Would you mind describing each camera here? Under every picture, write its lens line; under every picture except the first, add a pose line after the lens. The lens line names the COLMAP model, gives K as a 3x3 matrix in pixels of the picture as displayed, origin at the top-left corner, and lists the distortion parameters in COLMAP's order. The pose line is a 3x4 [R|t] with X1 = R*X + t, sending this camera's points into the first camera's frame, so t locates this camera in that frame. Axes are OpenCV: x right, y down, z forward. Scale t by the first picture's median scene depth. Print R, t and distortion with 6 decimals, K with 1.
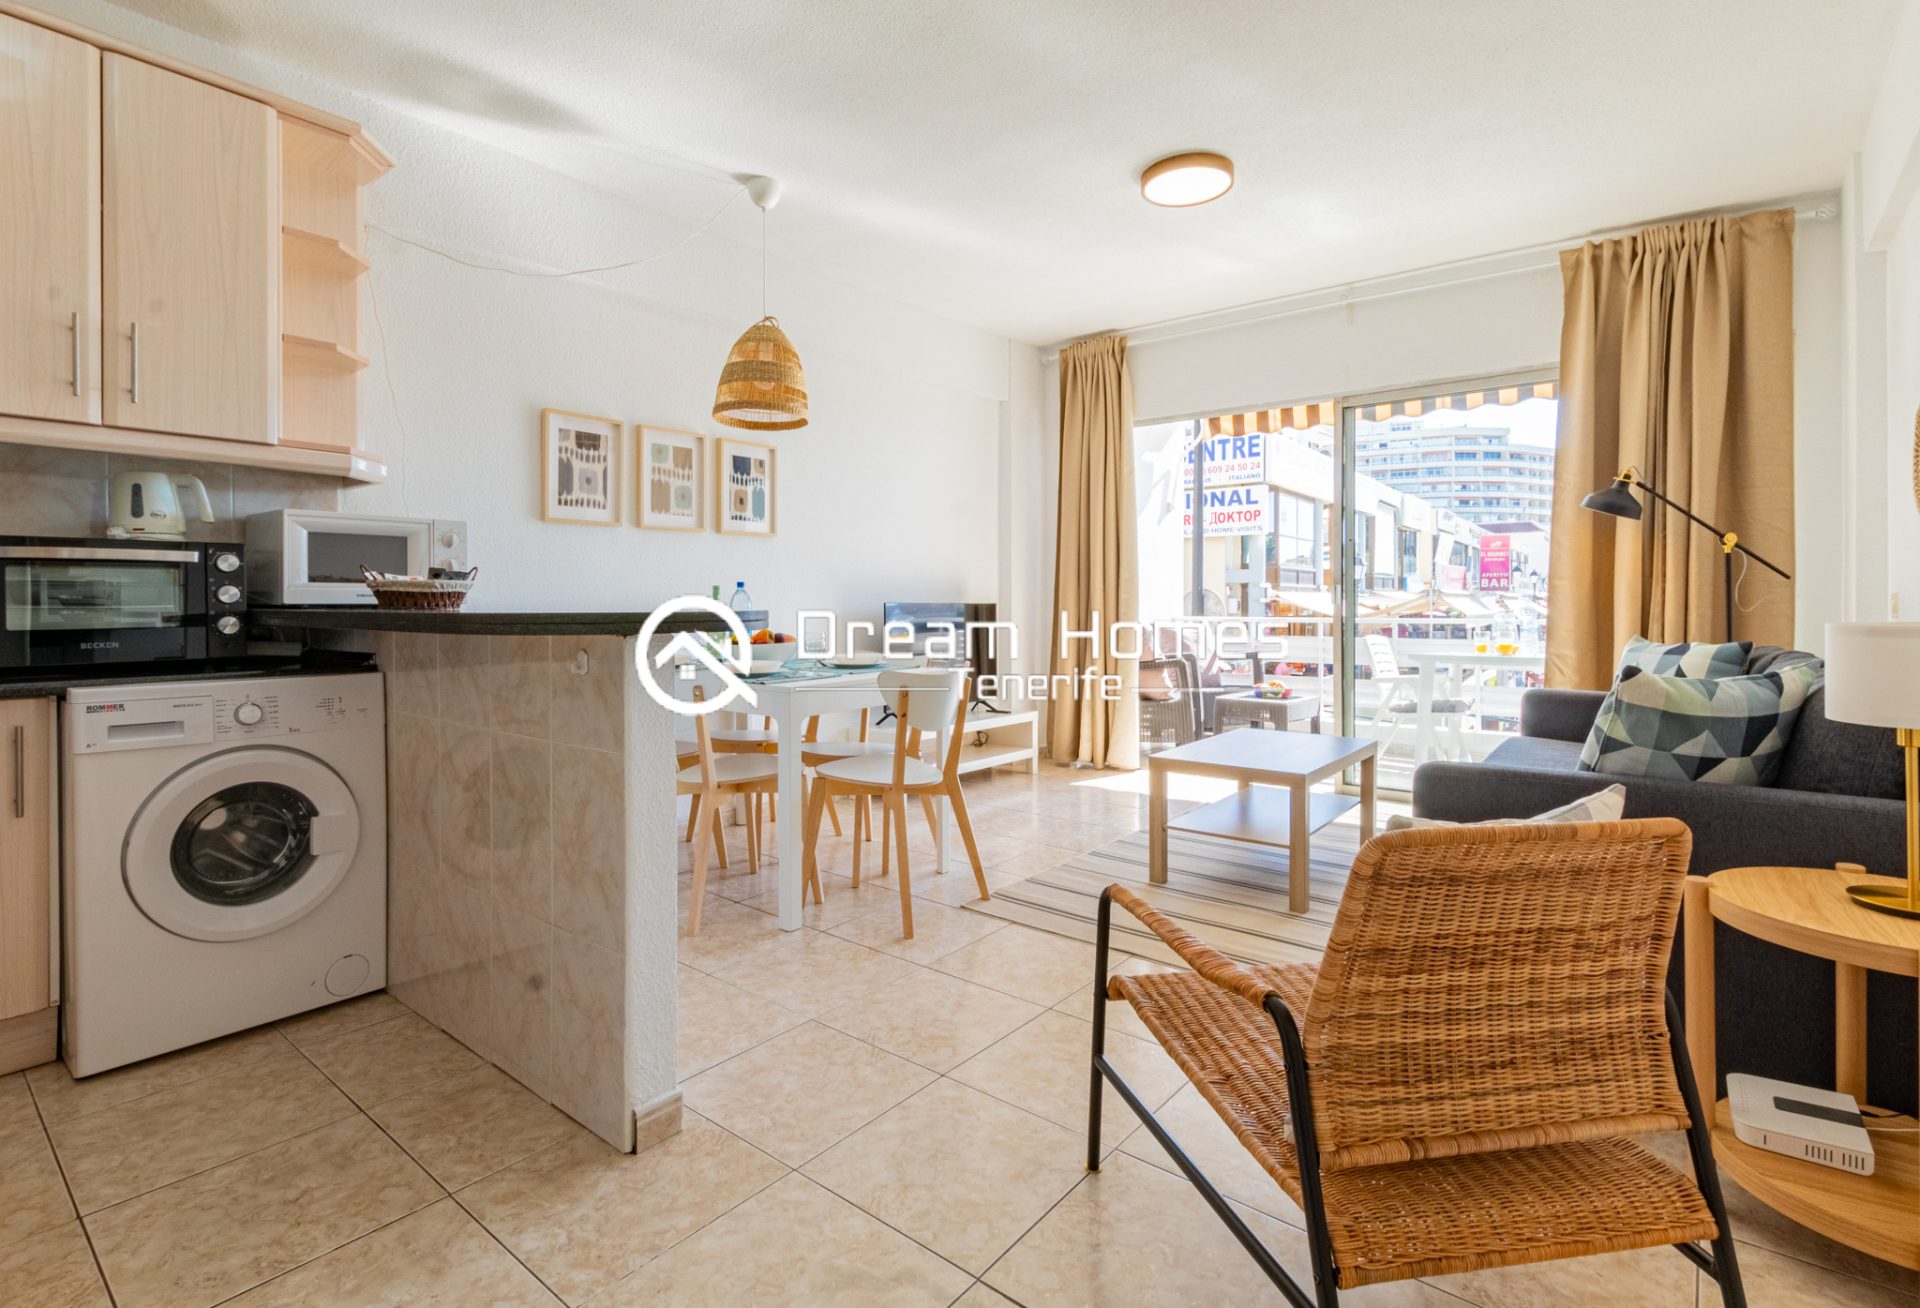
lens RADIAL K [[908.3, 0, 946.0], [0, 908.3, 610.0], [0, 0, 1]] dist [-0.000206, -0.002164]
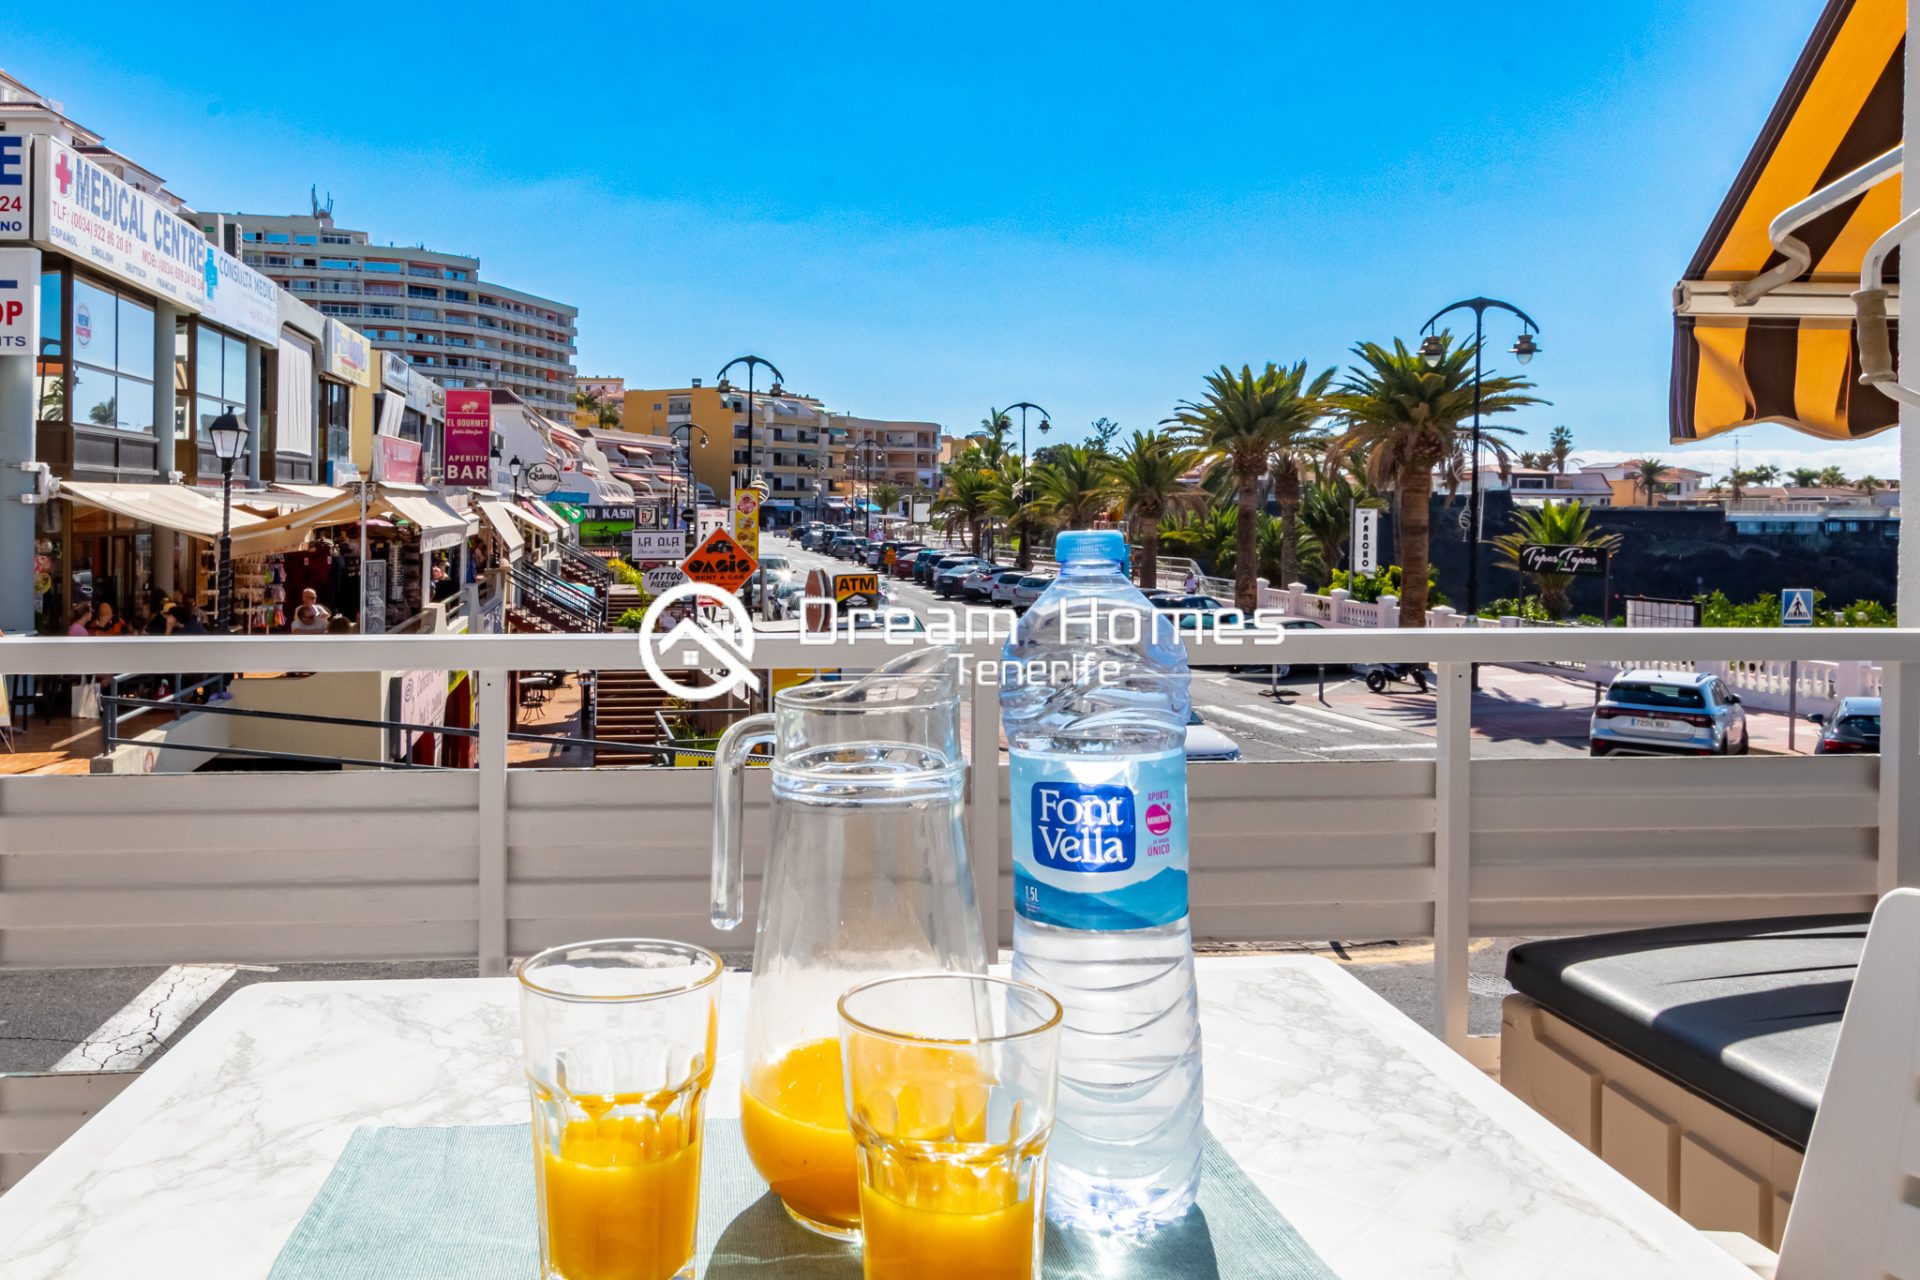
lens RADIAL K [[1463.0, 0, 773.6], [0, 1463.0, 508.8], [0, 0, 1]] dist [-0.002530, 0.008321]
pose [[0.728417, 0.001652, 0.685132, 0.700421], [0.001786, 0.999989, -0.004310, -0.010672], [-0.685131, 0.004363, 0.728406, 1.212450]]
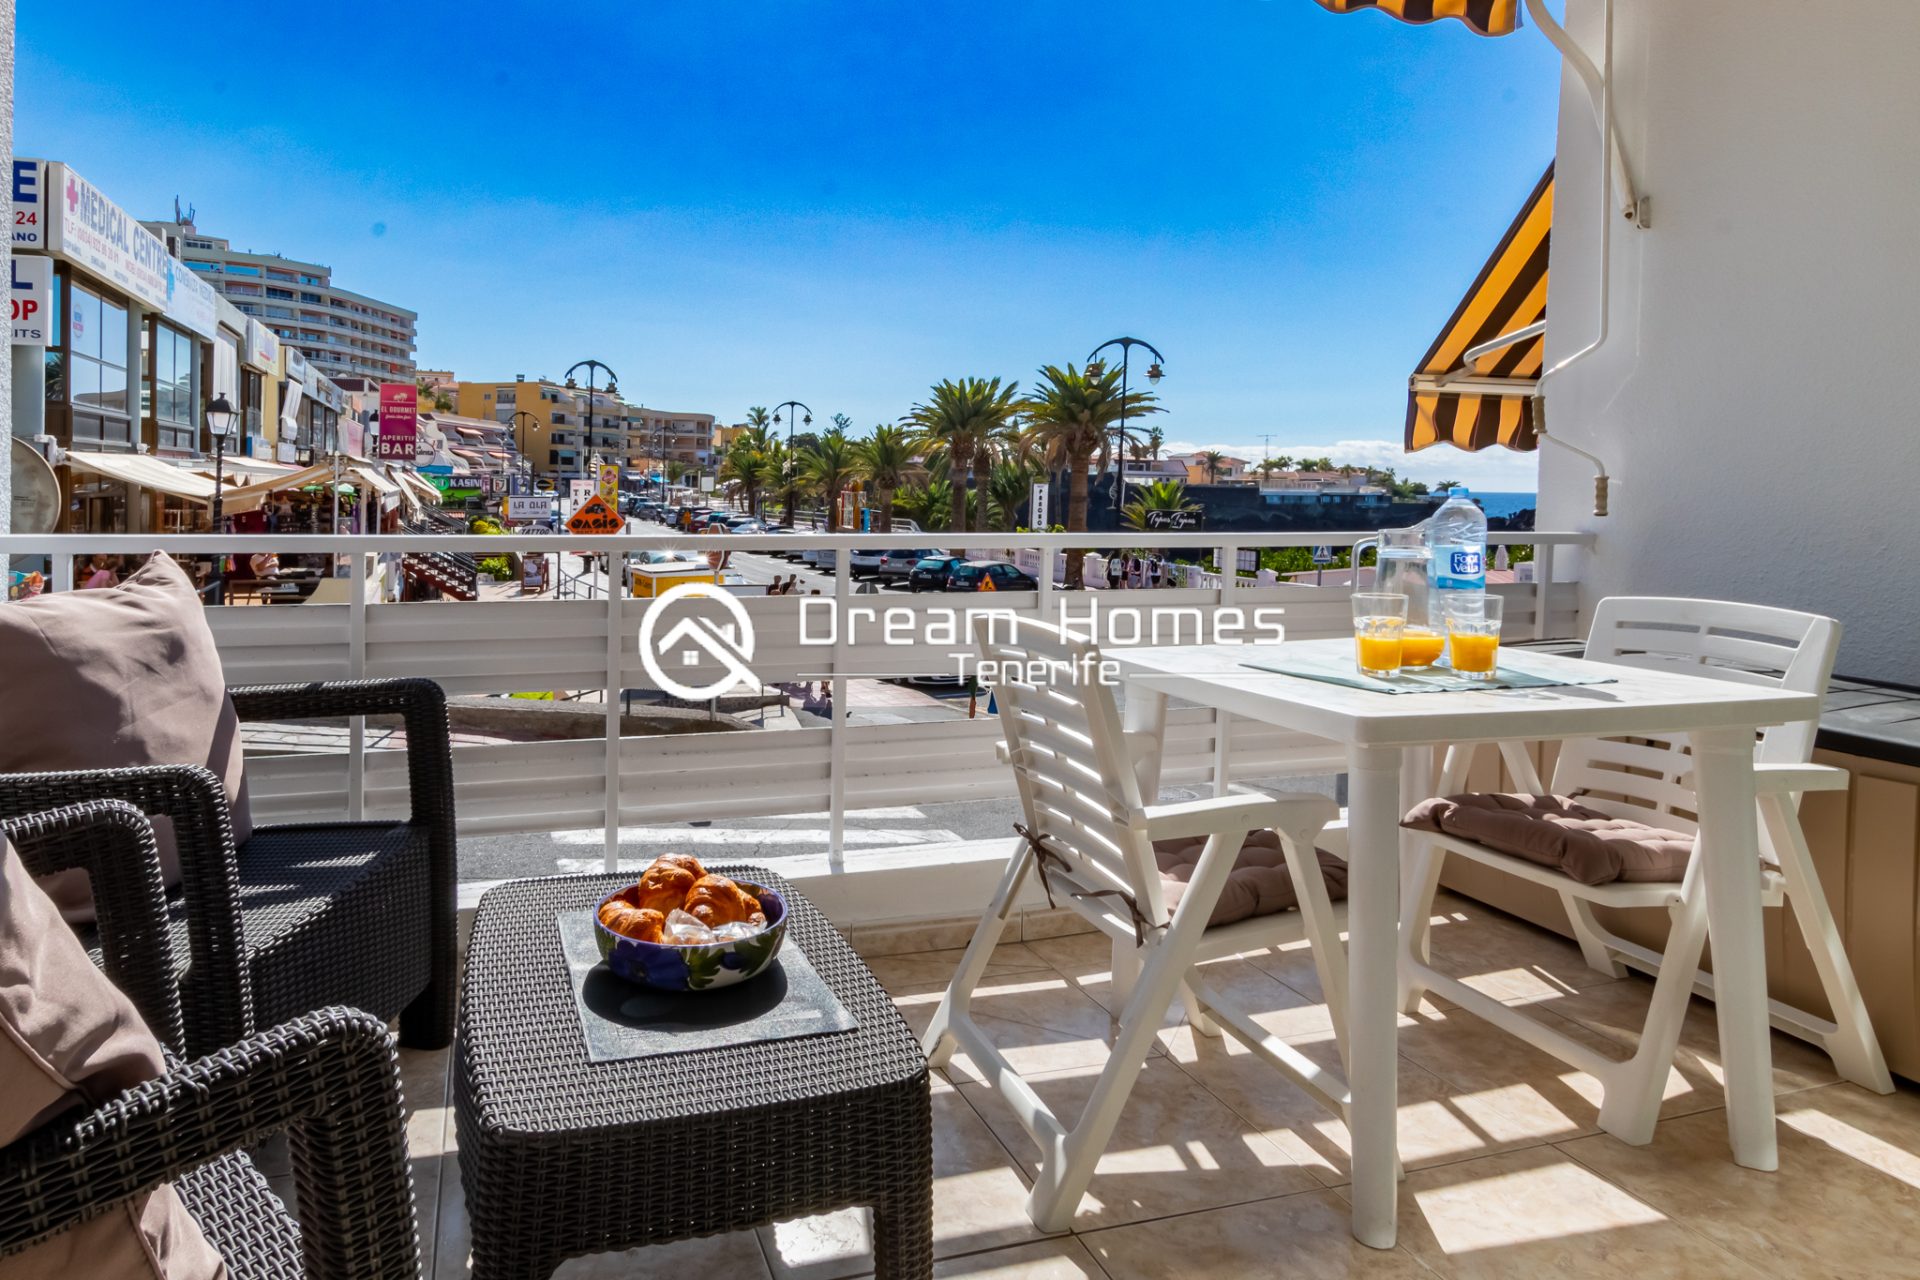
lens RADIAL K [[1133.0, 0, 823.4], [0, 1133.0, 542.4], [0, 0, 1]] dist [0.004509, 0.005810]
pose [[0.567916, -0.036541, 0.822275, 0.266936], [-0.006965, 0.998765, 0.049195, -0.007160], [-0.823057, -0.033665, 0.566960, 1.259504]]
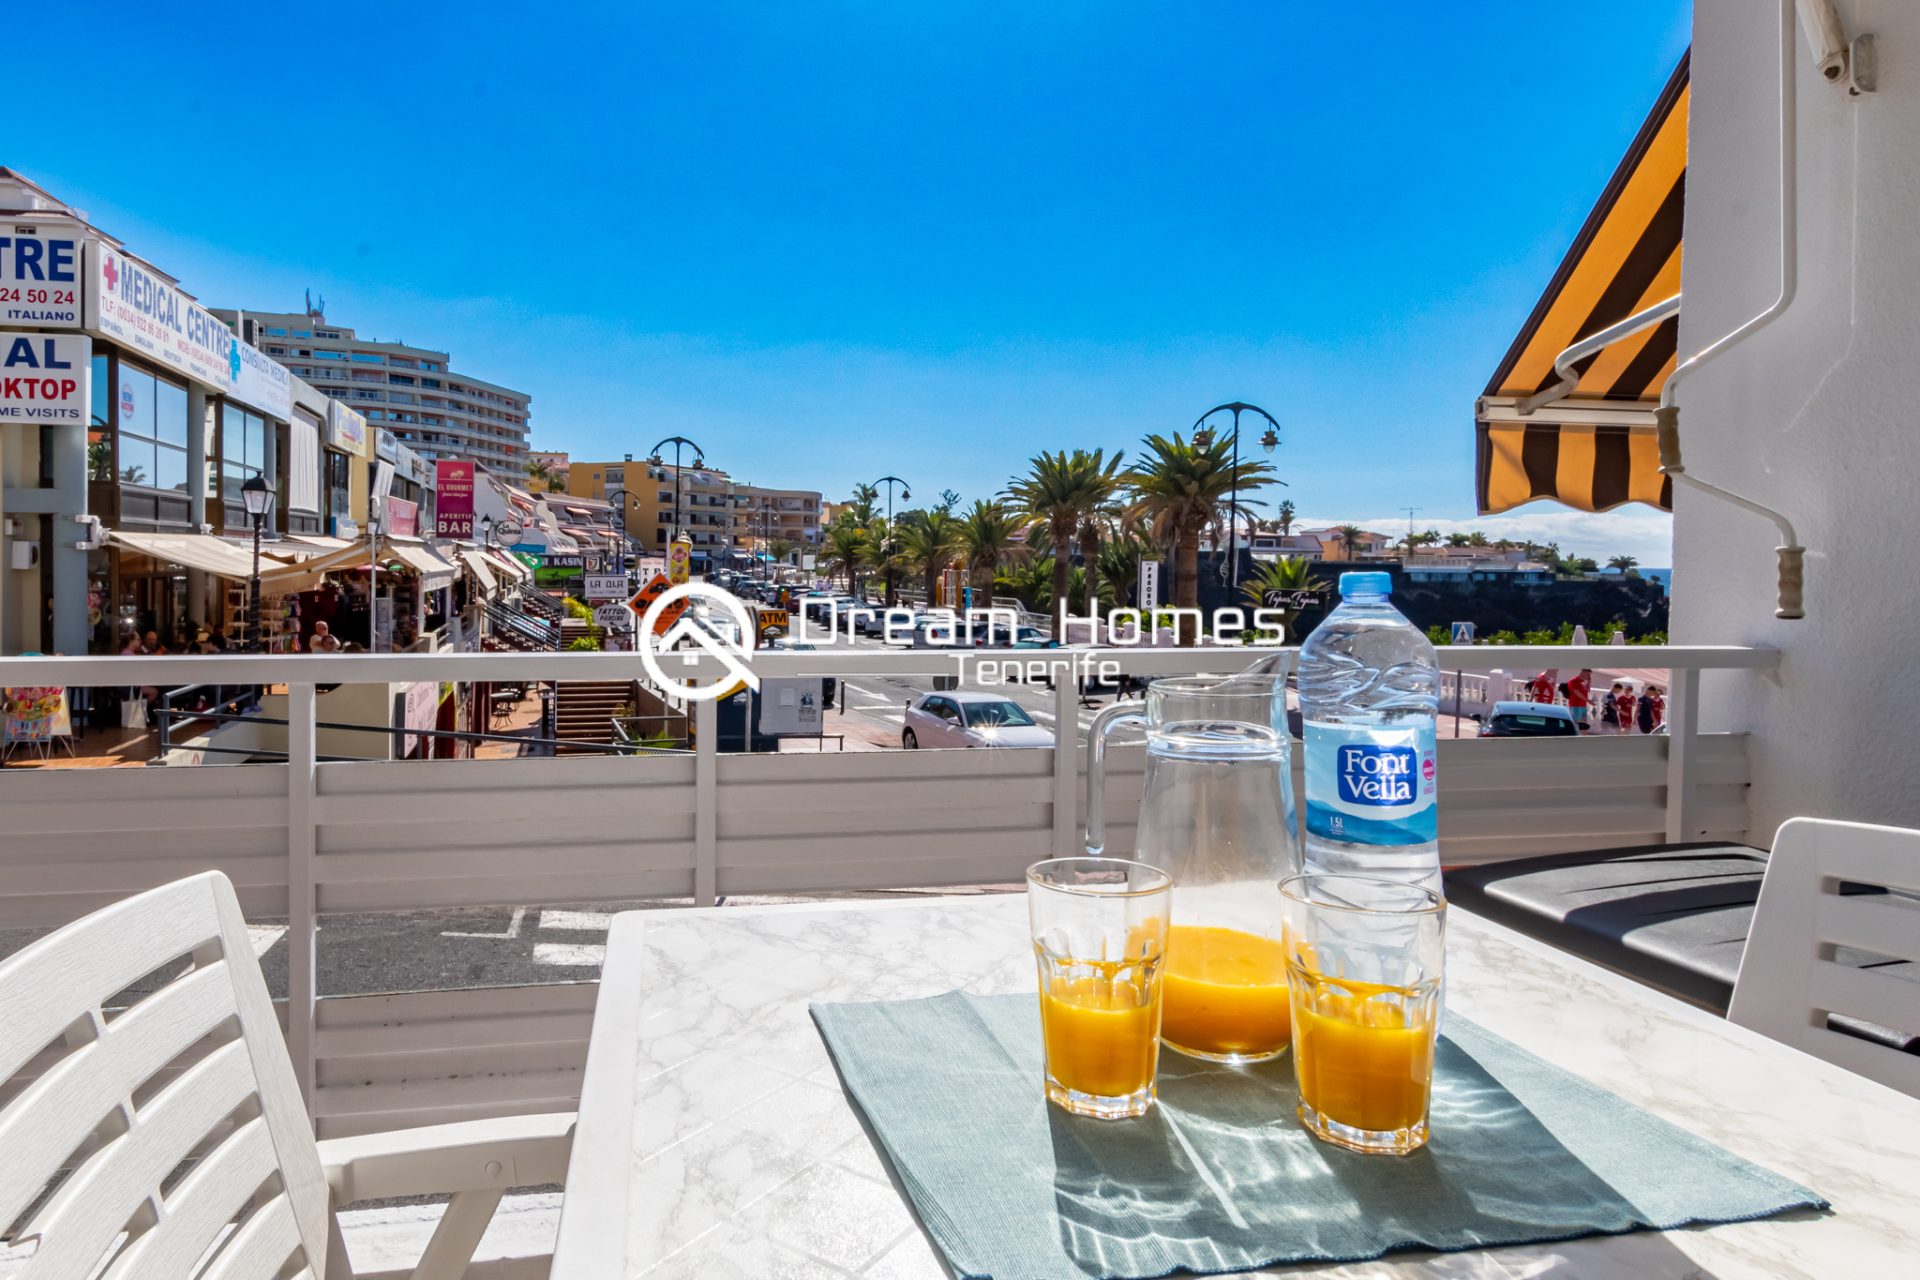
lens RADIAL K [[1154.0, 0, 809.2], [0, 1154.0, 585.0], [0, 0, 1]] dist [0.012557, 0.001165]
pose [[0.653565, -0.011137, 0.756789, 0.633436], [-0.003810, 0.999831, 0.018004, -0.009769], [-0.756861, -0.014650, 0.653411, 1.256225]]
